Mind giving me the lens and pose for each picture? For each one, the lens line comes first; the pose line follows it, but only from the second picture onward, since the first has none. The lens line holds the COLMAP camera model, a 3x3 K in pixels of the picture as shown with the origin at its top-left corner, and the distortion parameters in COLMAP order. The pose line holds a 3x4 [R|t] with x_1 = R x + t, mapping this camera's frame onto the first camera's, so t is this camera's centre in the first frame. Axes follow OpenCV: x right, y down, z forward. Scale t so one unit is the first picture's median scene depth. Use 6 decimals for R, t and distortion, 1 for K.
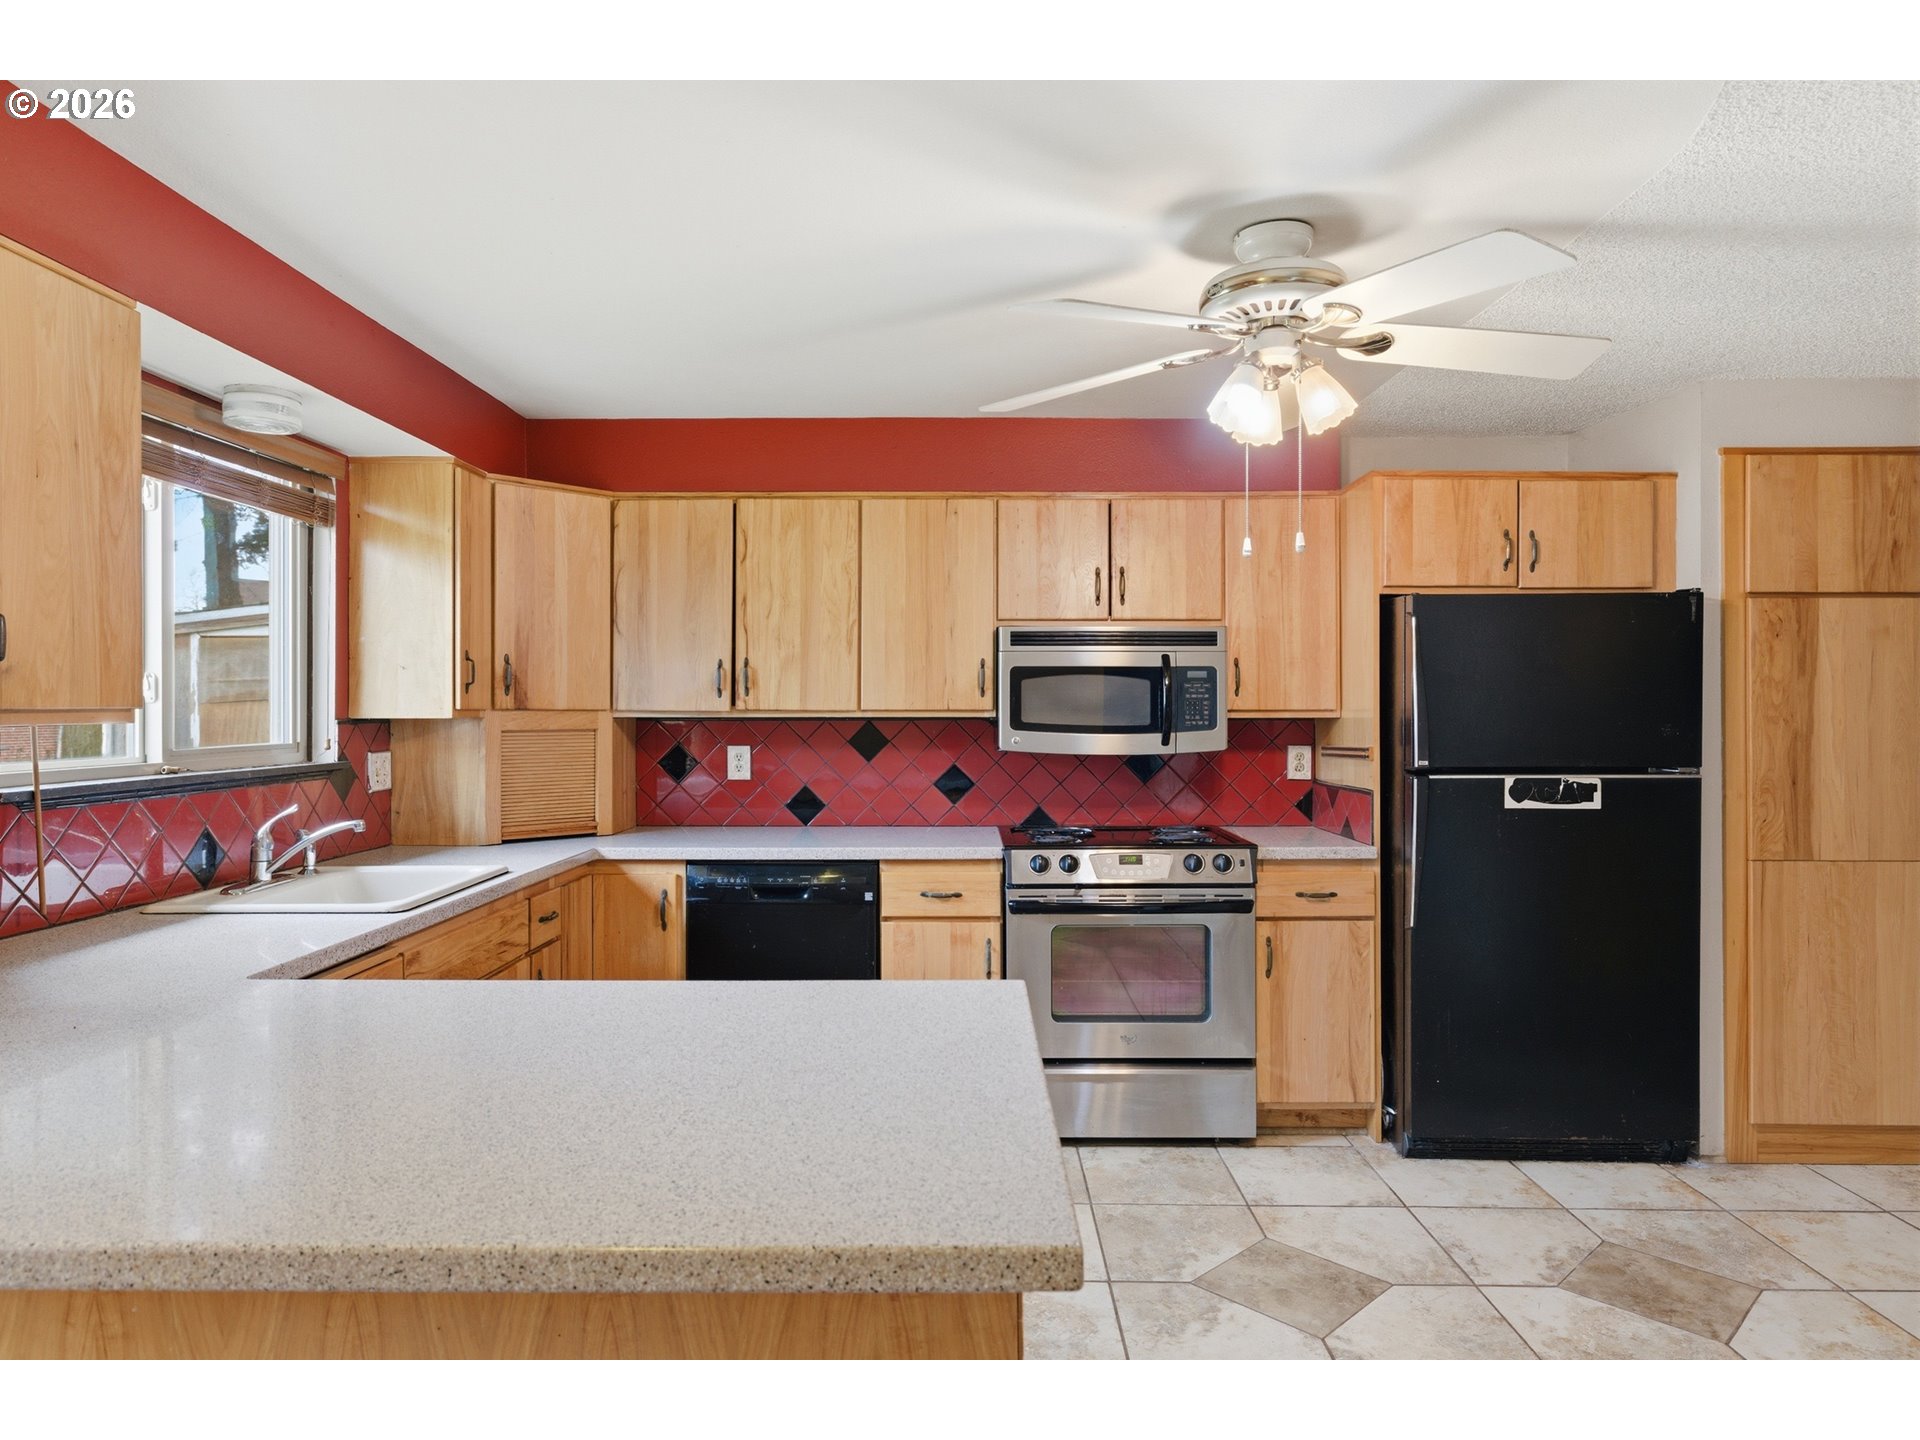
lens RADIAL K [[1164.1, 0, 947.8], [0, 1164.1, 710.7], [0, 0, 1]] dist [-0.005218, 0.007993]
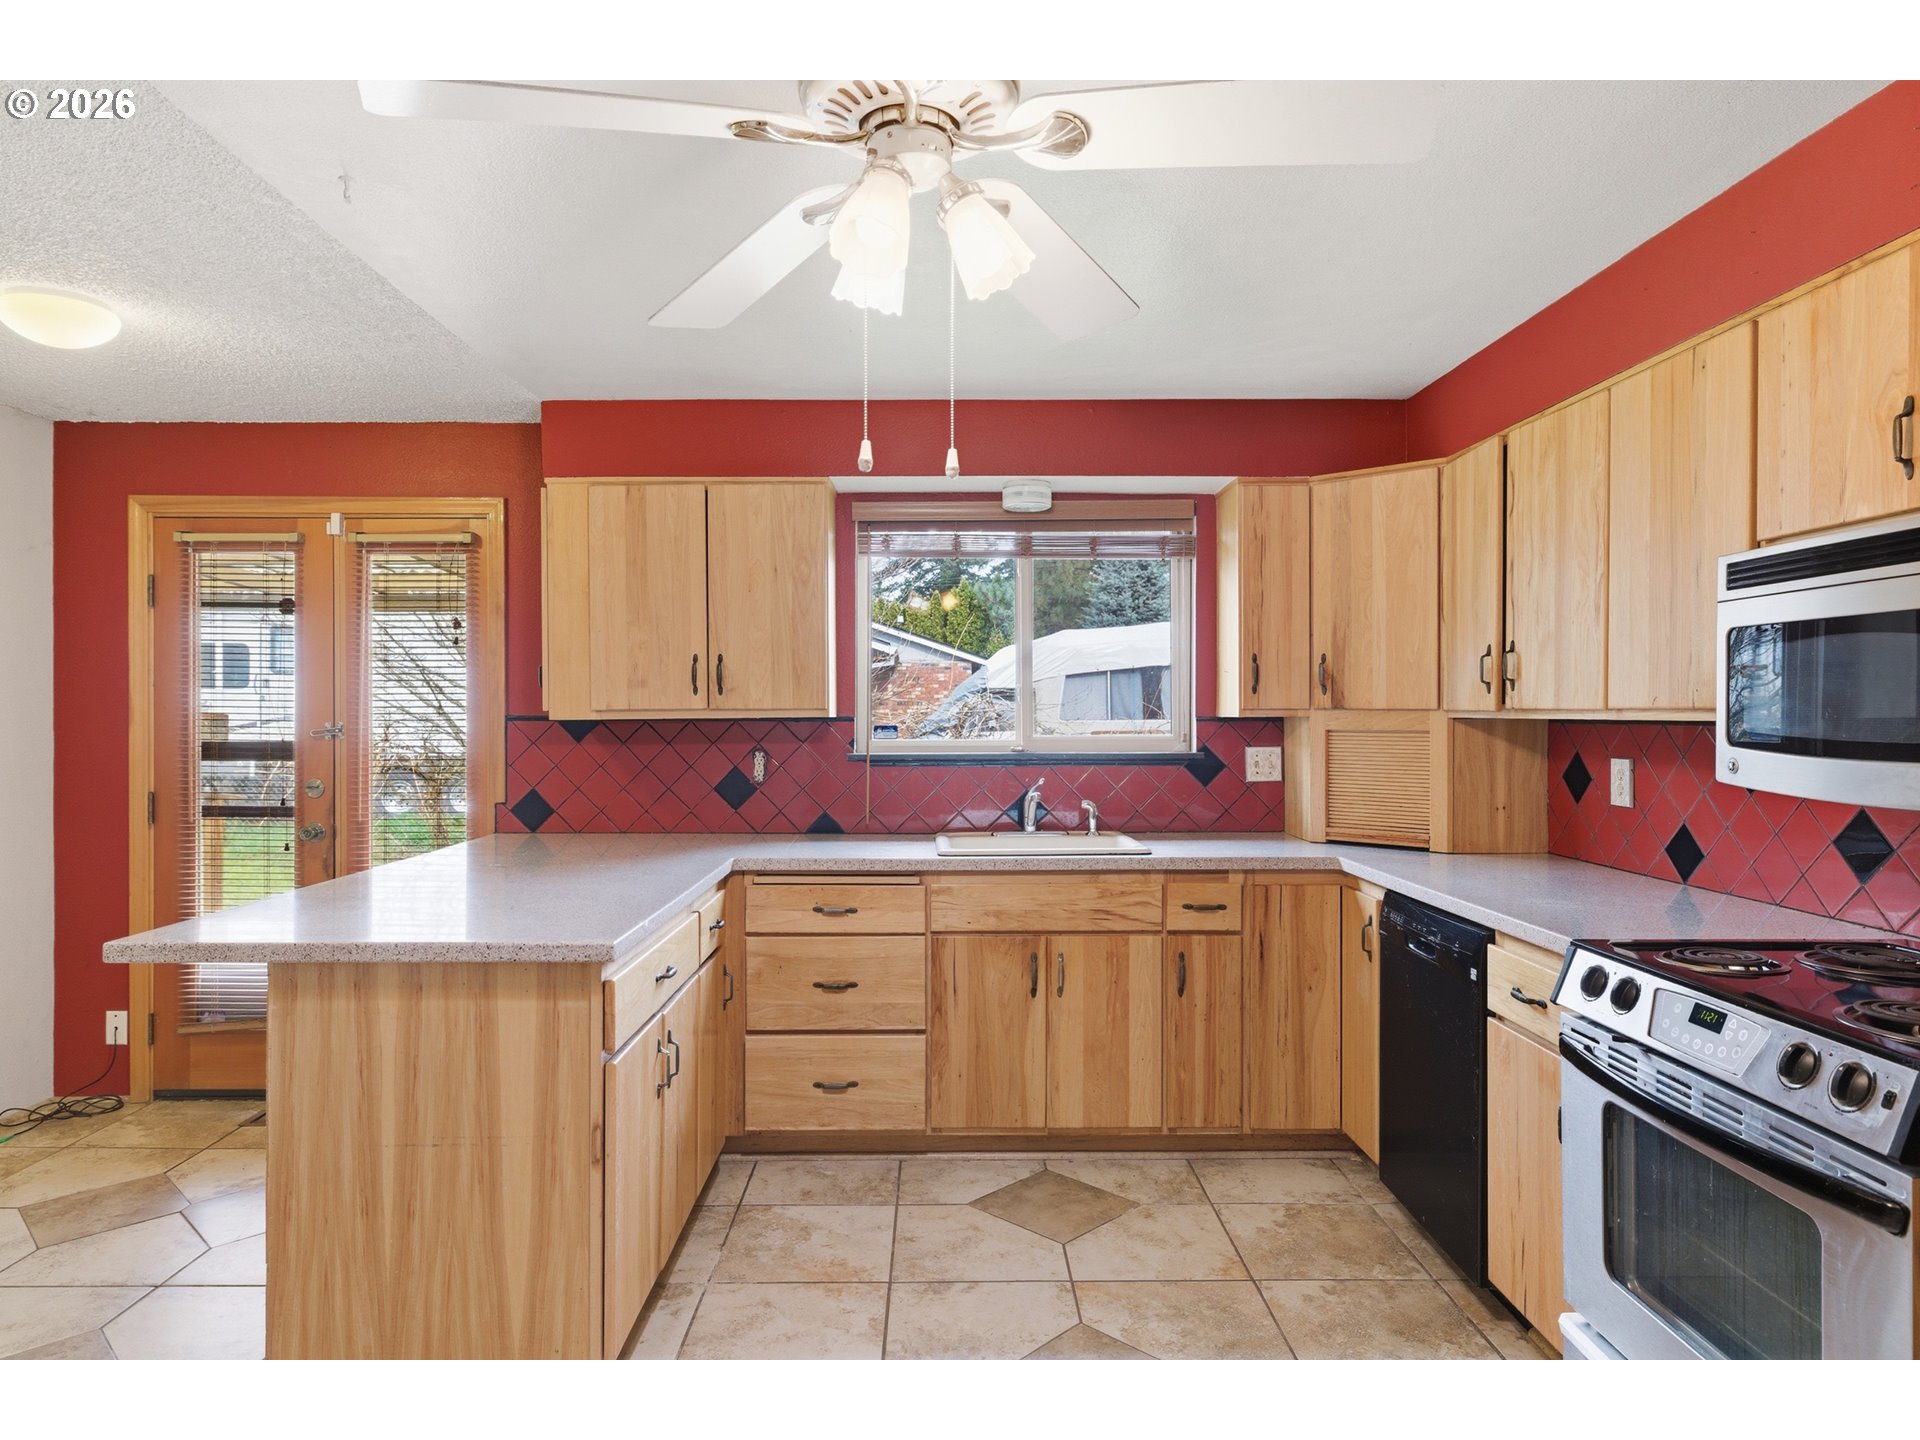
lens RADIAL K [[1164.1, 0, 946.6], [0, 1164.1, 716.5], [0, 0, 1]] dist [-0.005218, 0.007993]
pose [[0.024714, 0.005250, -0.999681, 0.615419], [-0.001160, 0.999986, 0.005223, 0.000694], [0.999694, 0.001030, 0.024719, 0.654294]]
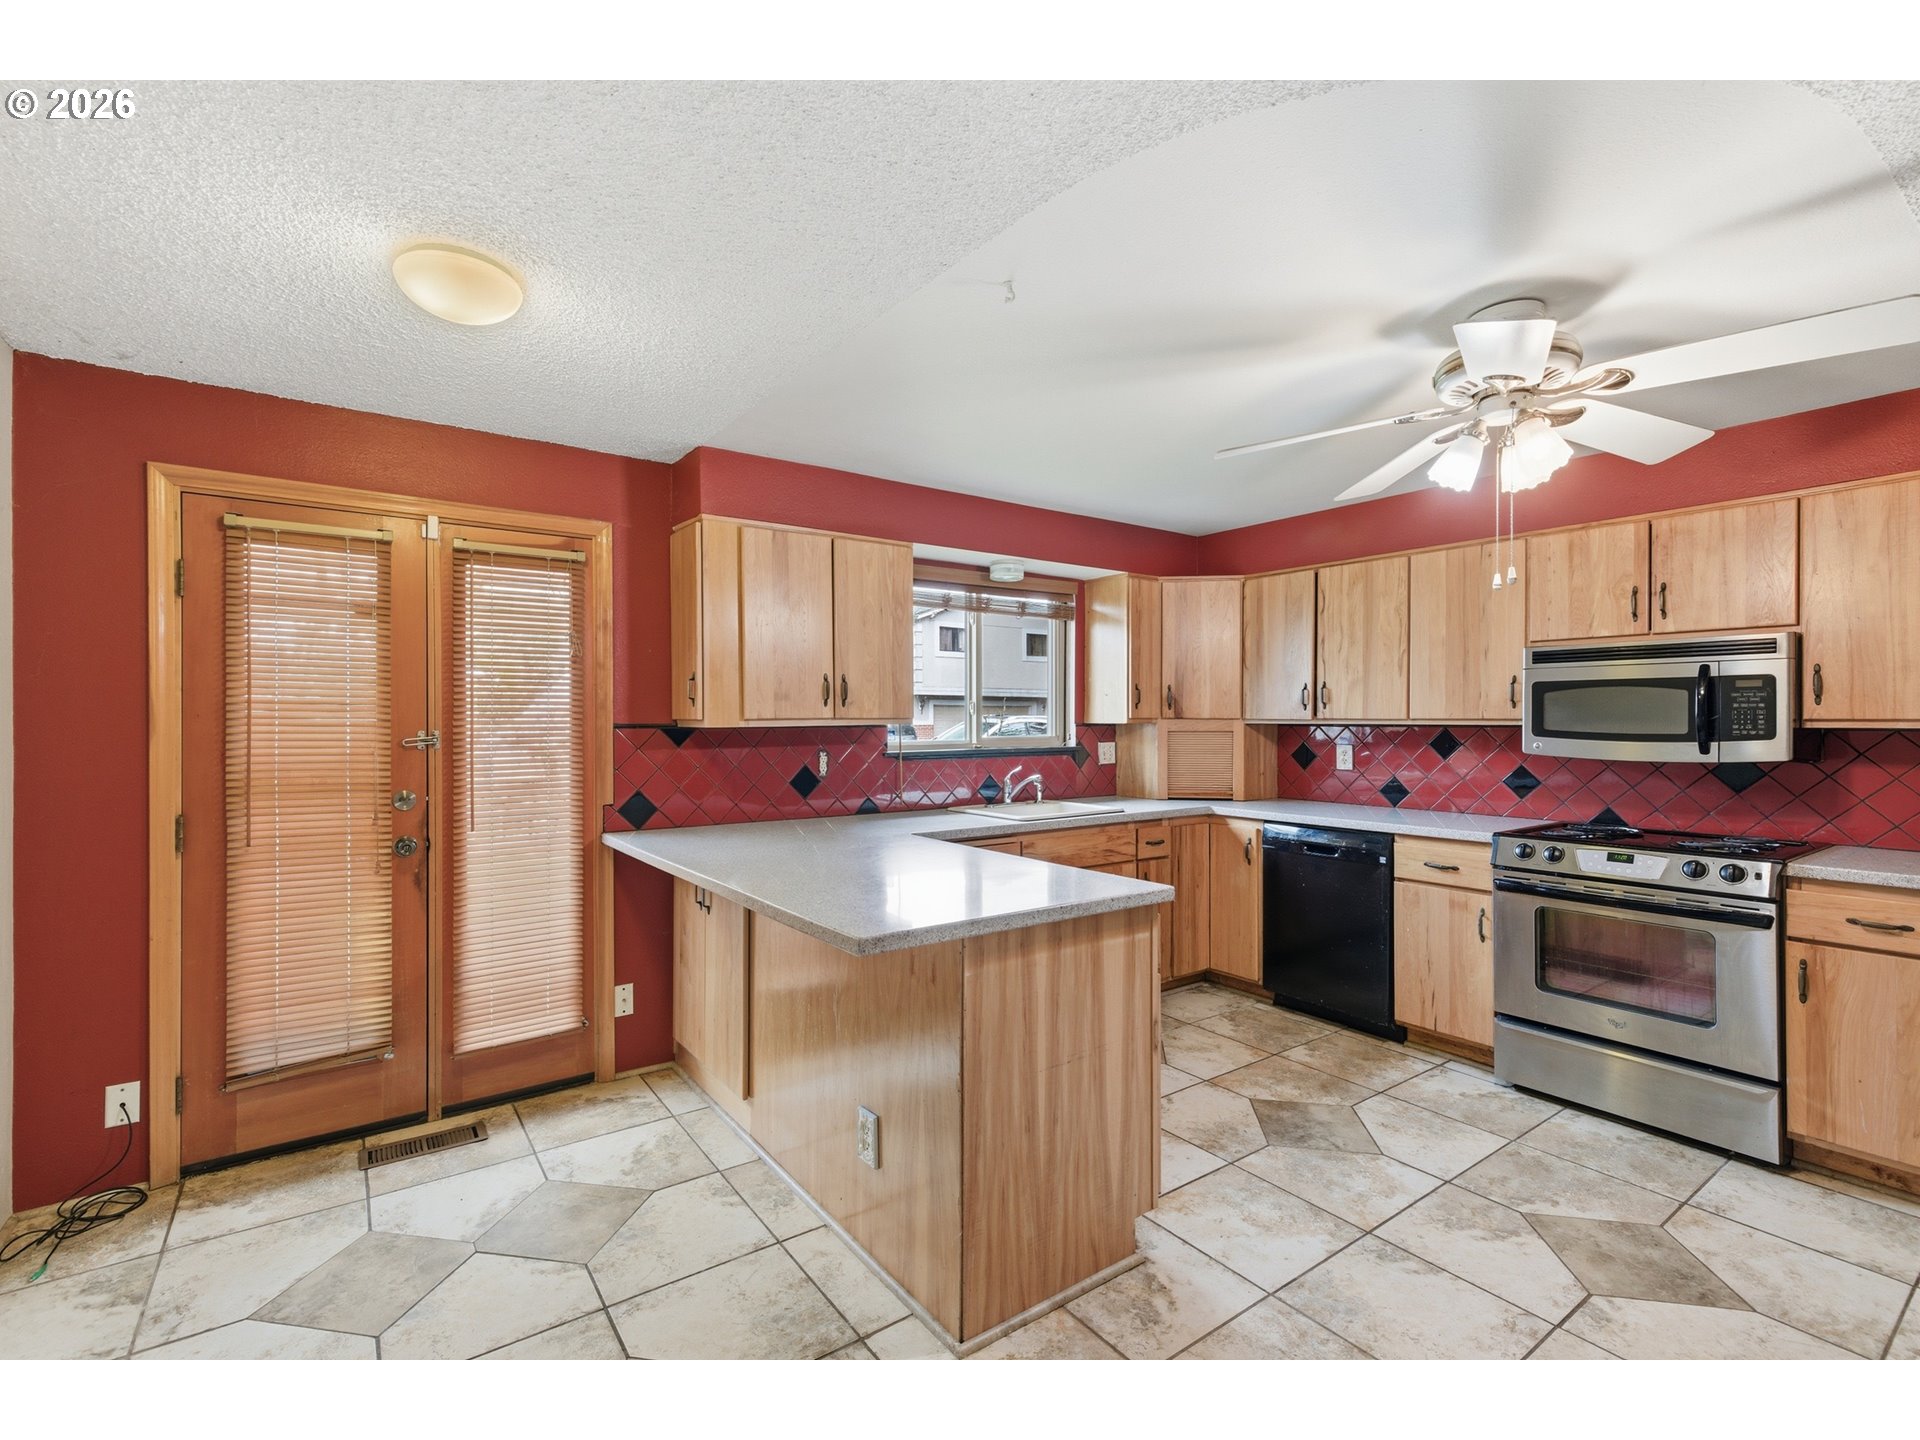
lens RADIAL K [[865.1, 0, 945.7], [0, 865.1, 717.7], [0, 0, 1]] dist [0.007182, 0.000062]
pose [[0.591548, 0.000659, -0.806269, 0.425548], [-0.001790, 0.999998, -0.000496, -0.000593], [0.806268, 0.001737, 0.591548, 0.016908]]
